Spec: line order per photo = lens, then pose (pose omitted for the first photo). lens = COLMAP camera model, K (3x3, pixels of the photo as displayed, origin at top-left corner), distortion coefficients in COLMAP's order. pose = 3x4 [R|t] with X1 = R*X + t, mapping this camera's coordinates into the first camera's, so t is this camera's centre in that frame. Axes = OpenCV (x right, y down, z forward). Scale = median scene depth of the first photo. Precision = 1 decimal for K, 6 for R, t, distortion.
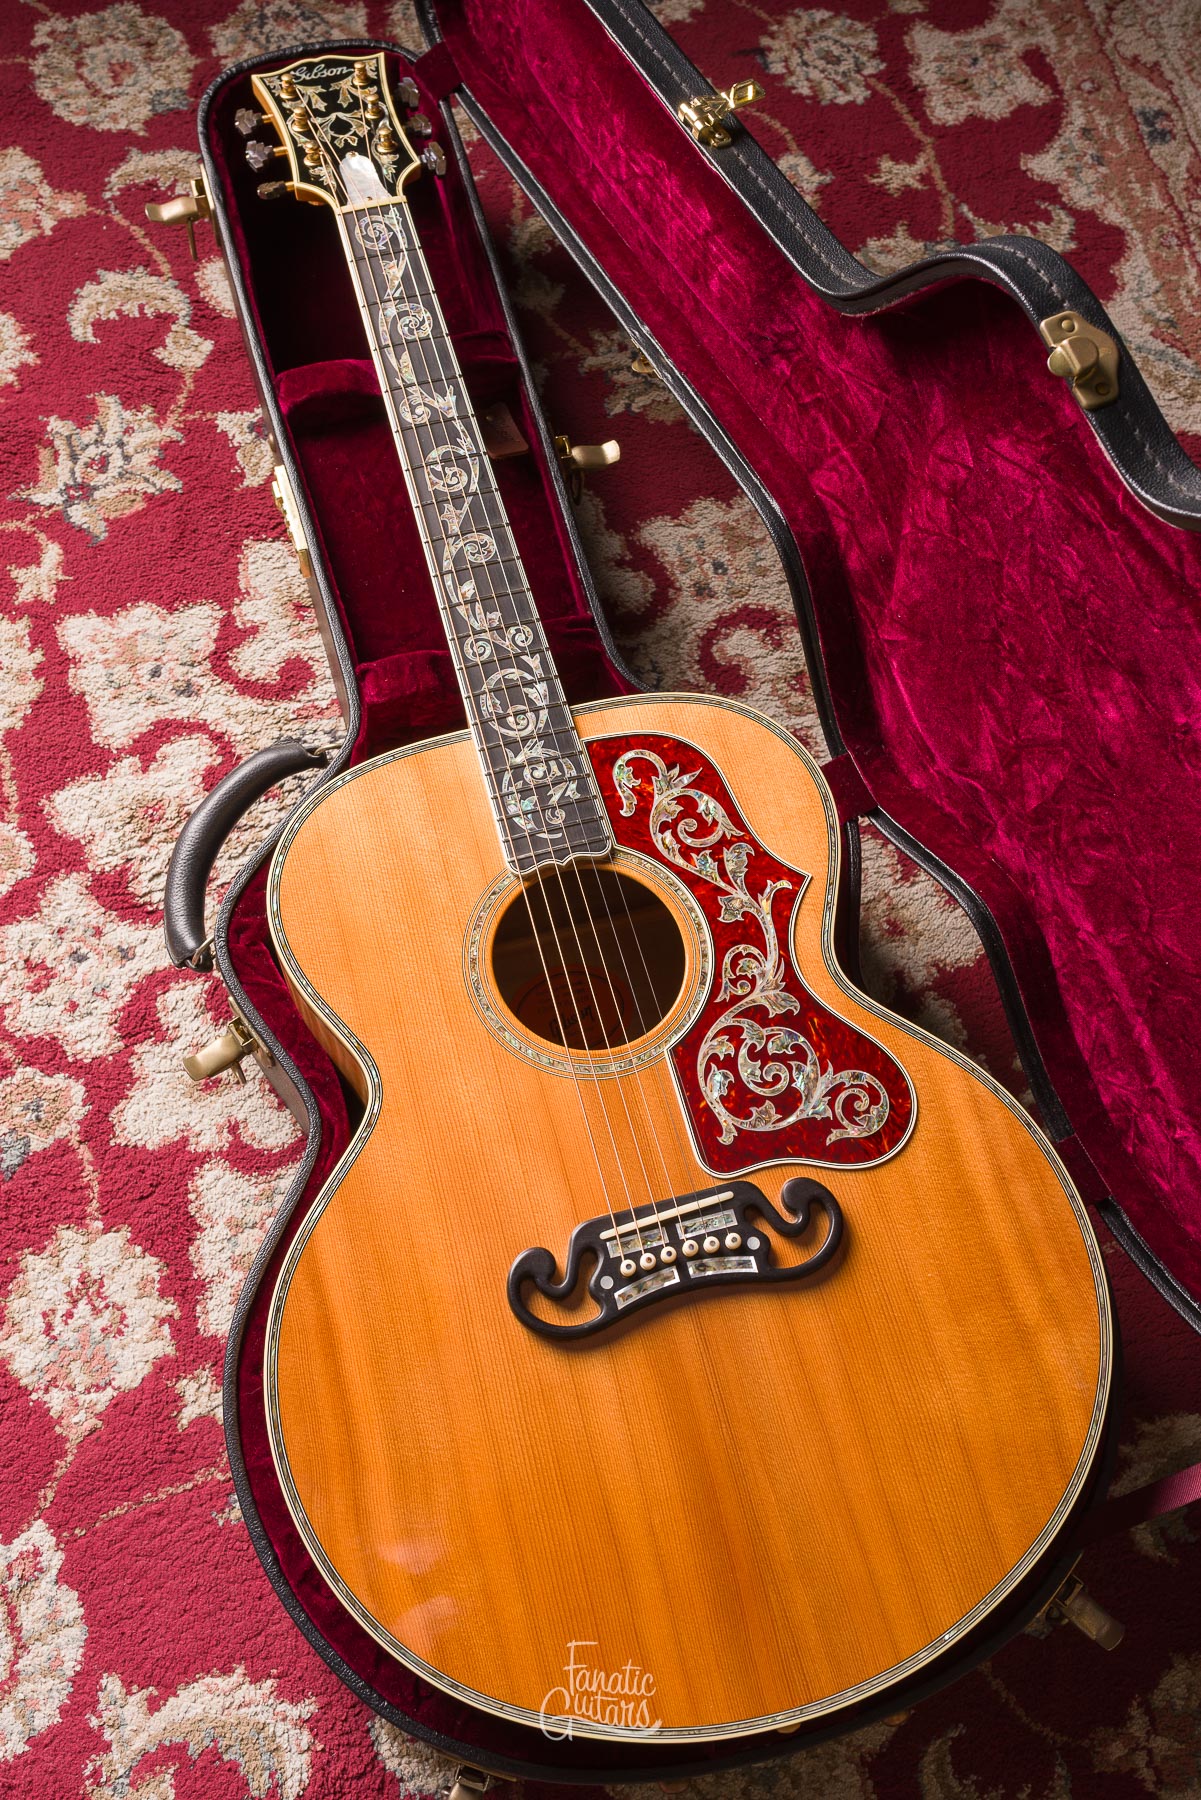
lens RADIAL K [[1929.9, 0, 597.8], [0, 1929.9, 892.1], [0, 0, 1]] dist [-0.002779, -0.000893]
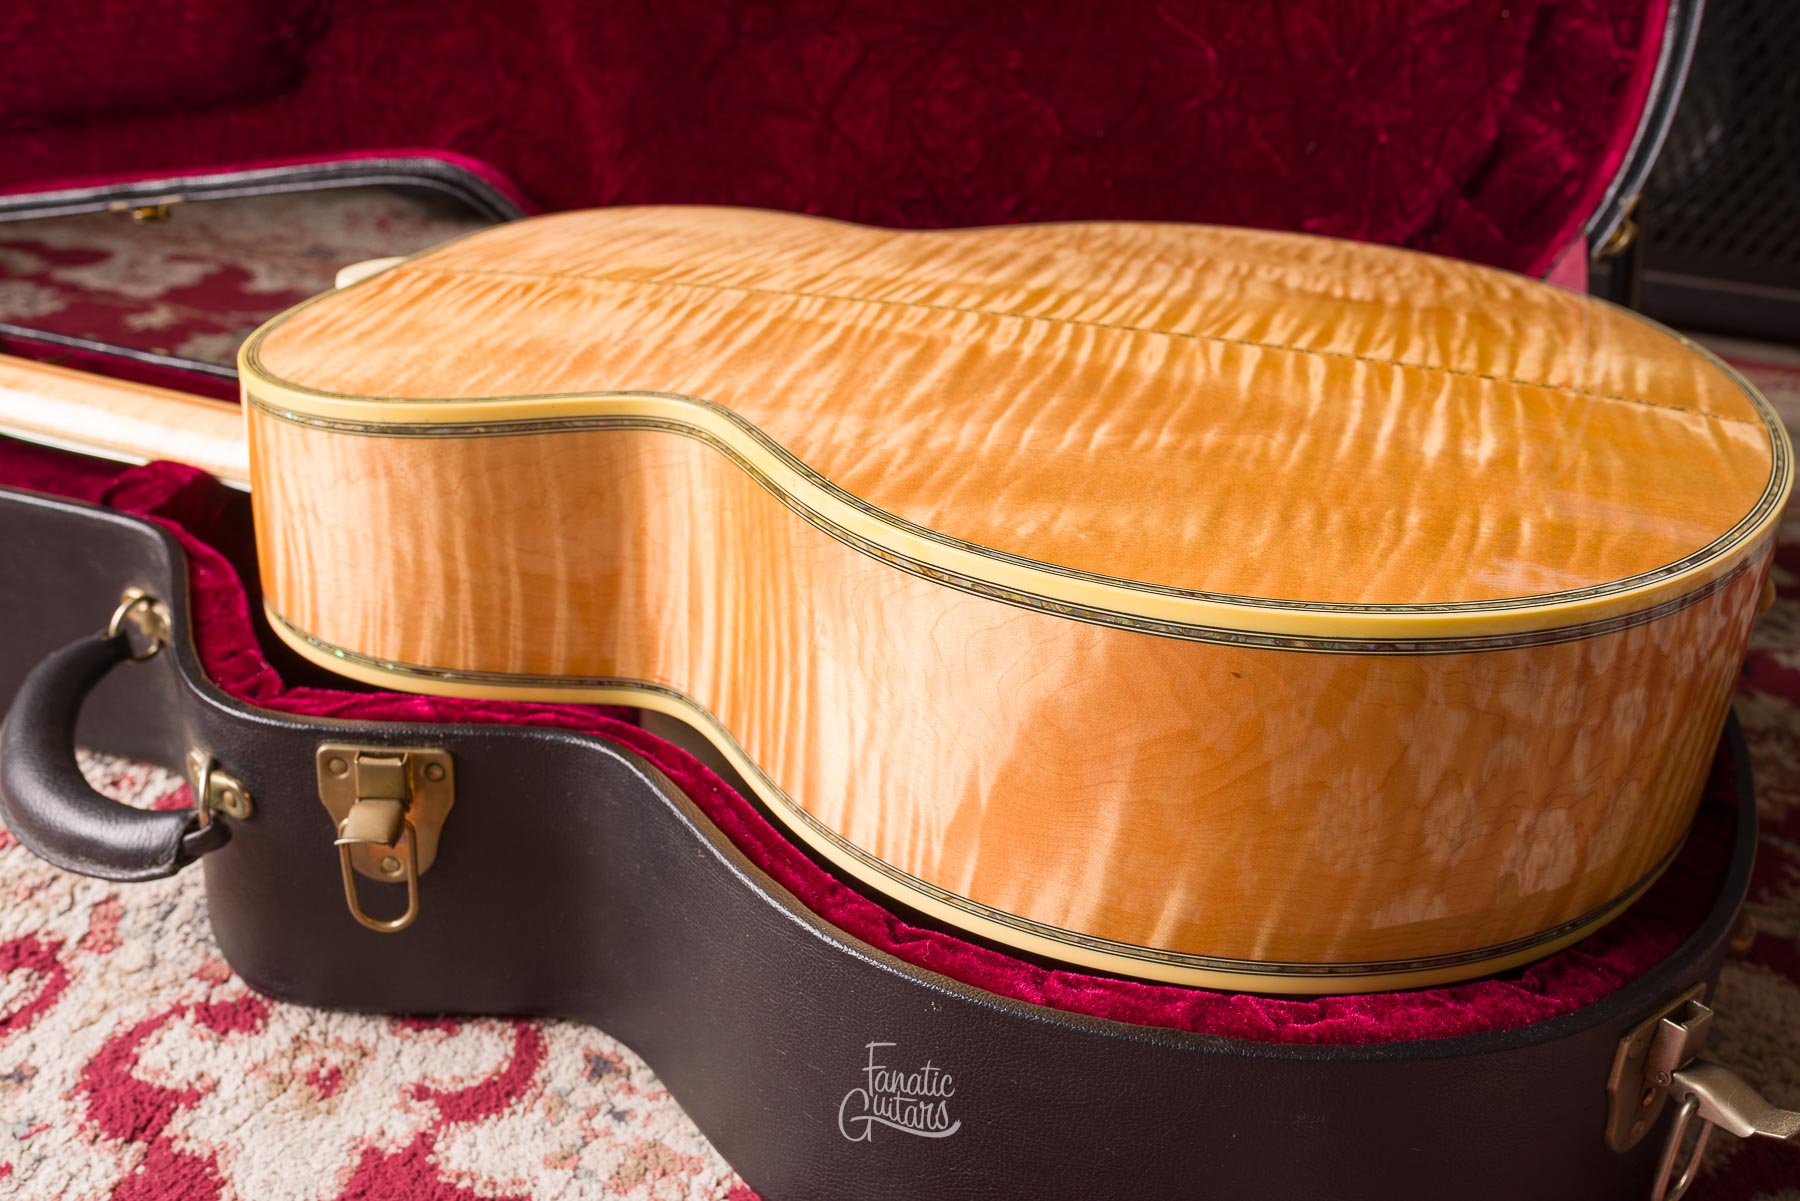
lens RADIAL K [[1765.0, 0, 899.9], [0, 1765.0, 602.4], [0, 0, 1]] dist [-0.007909, 0.018649]
pose [[0.547306, -0.394137, 0.738317, -0.450045], [0.764562, 0.594300, -0.249505, 0.281653], [-0.340443, 0.701044, 0.626606, 0.552618]]
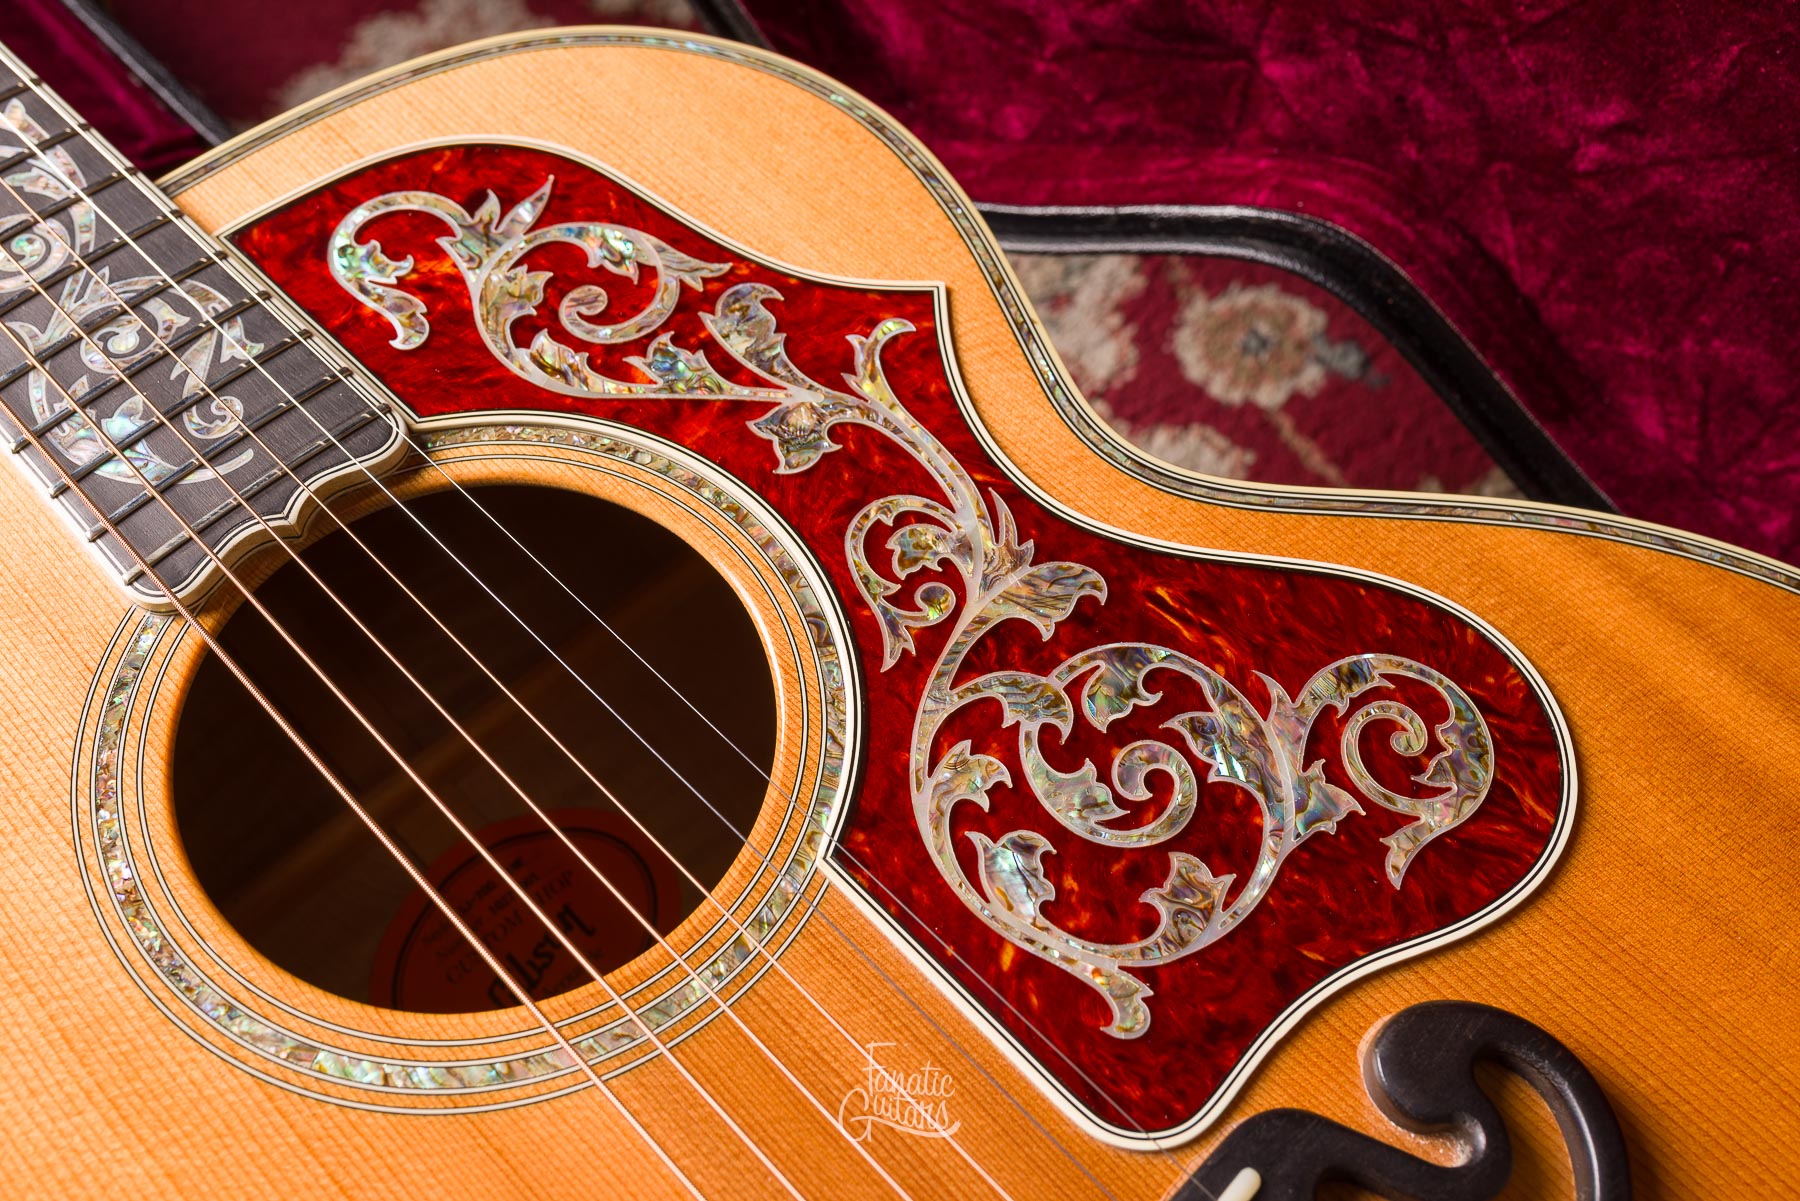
lens RADIAL K [[1798.0, 0, 897.7], [0, 1798.0, 604.1], [0, 0, 1]] dist [-0.002626, -0.002175]
pose [[0.874399, -0.426218, 0.231871, -0.003906], [0.455925, 0.885240, -0.092100, 0.067834], [-0.166007, 0.186248, 0.968377, 0.617511]]
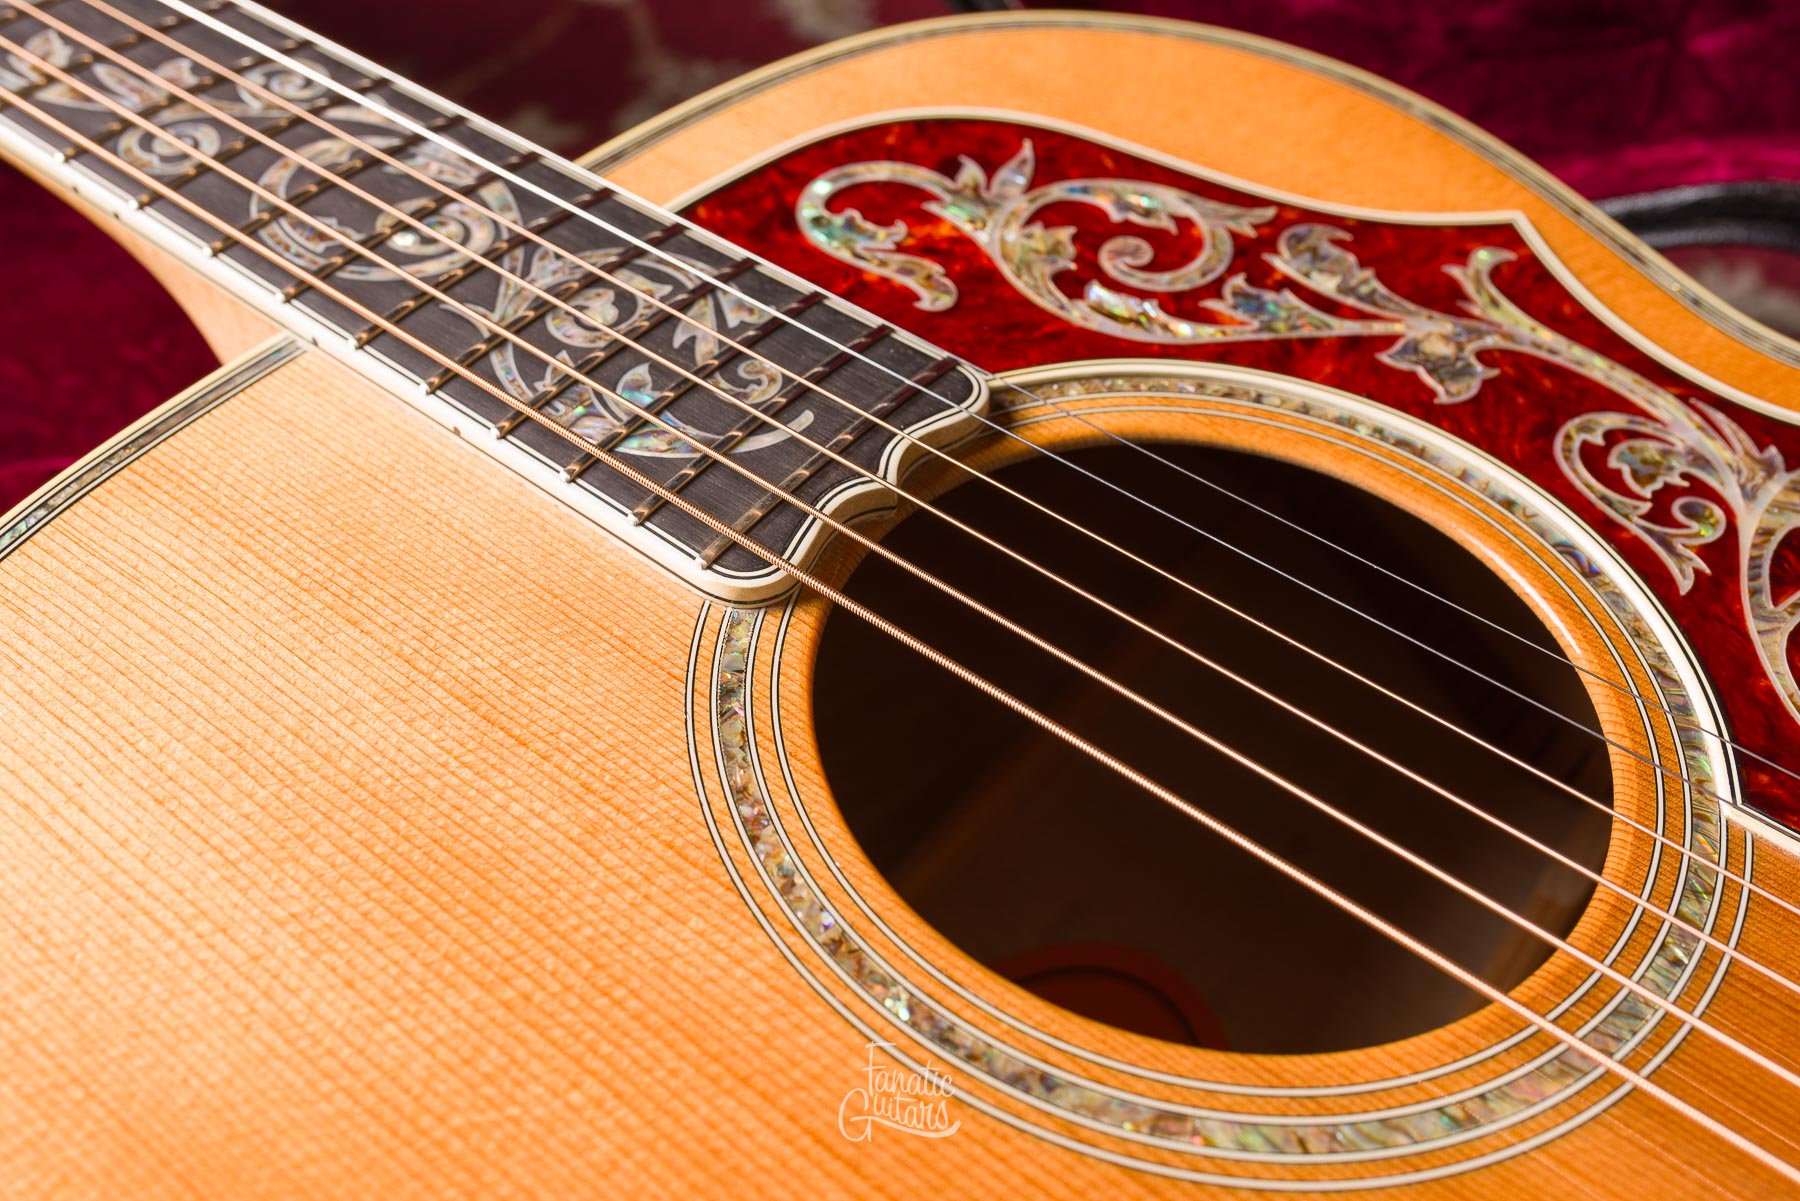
lens RADIAL K [[1853.6, 0, 898.1], [0, 1853.6, 591.5], [0, 0, 1]] dist [0.000086, -0.006548]
pose [[0.797773, -0.440239, 0.412004, -0.112221], [0.557969, 0.798009, -0.227712, 0.048326], [-0.228535, 0.411548, 0.882270, 0.713327]]
